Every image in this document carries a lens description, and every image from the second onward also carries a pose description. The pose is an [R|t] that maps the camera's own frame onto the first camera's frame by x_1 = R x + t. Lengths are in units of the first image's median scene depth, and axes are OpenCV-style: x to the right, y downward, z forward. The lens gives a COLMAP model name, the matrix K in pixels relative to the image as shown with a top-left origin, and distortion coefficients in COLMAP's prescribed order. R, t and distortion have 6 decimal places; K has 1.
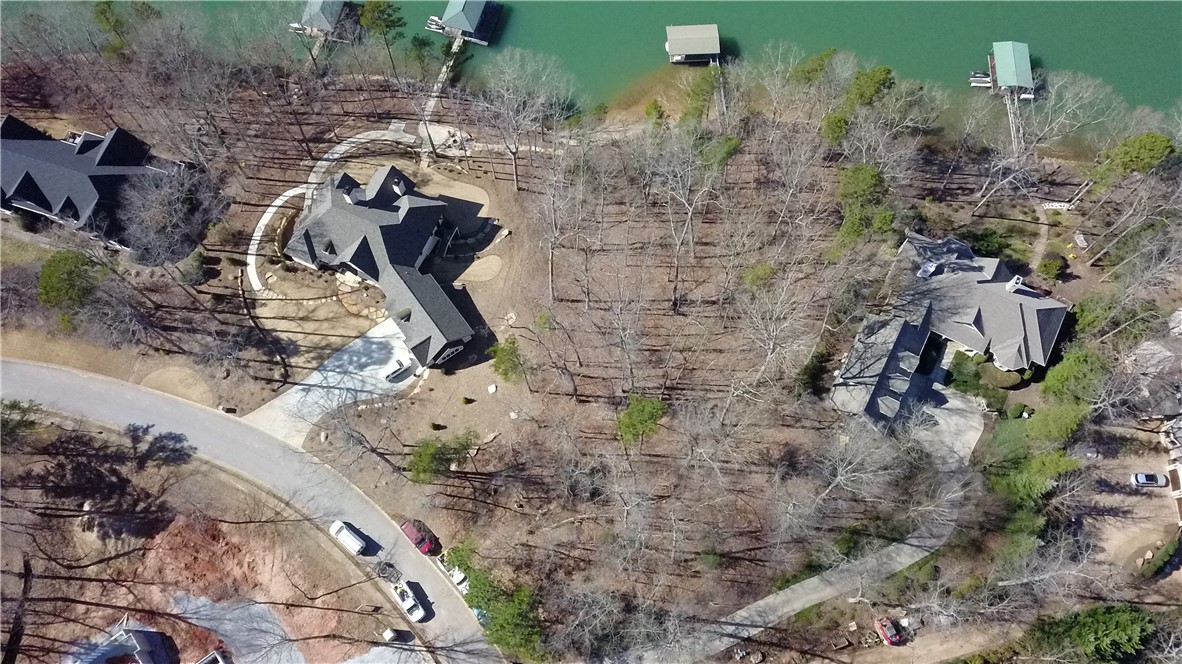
lens RADIAL K [[867.1, 0, 590.5], [0, 867.1, 331.2], [0, 0, 1]] dist [0.015203, -0.000484]
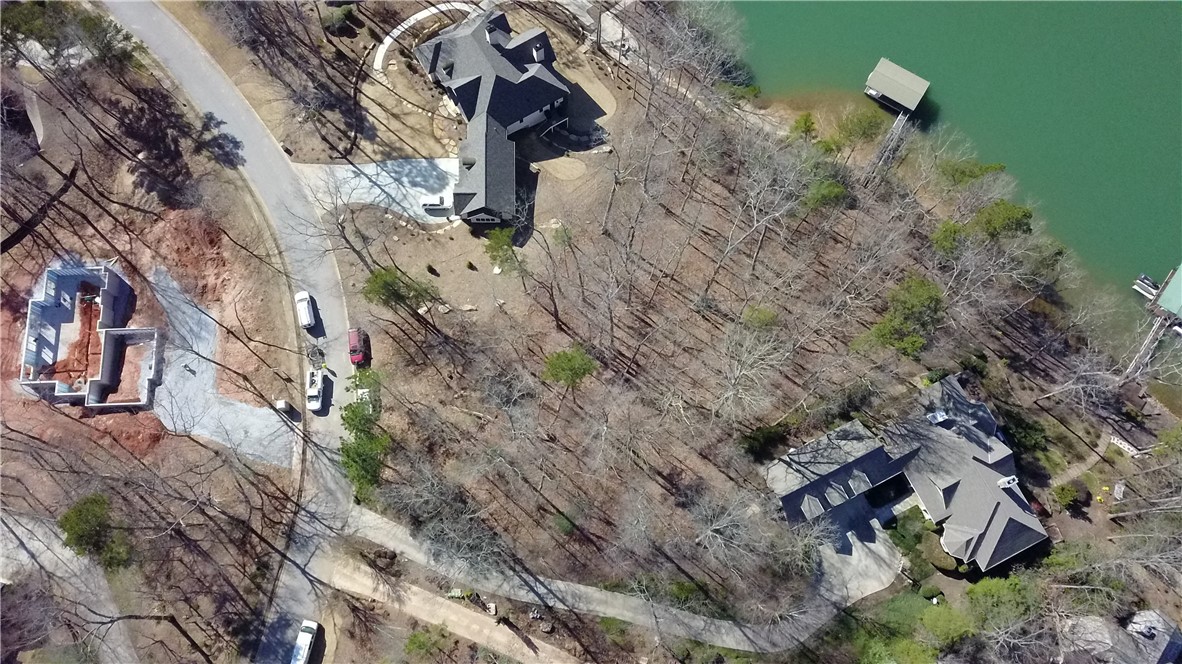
lens RADIAL K [[867.1, 0, 590.5], [0, 867.1, 331.2], [0, 0, 1]] dist [0.015203, -0.000484]
pose [[0.820059, 0.557738, -0.128183, 0.146765], [-0.546400, 0.829677, 0.114386, -0.049572], [0.170148, -0.023765, 0.985132, 0.011117]]
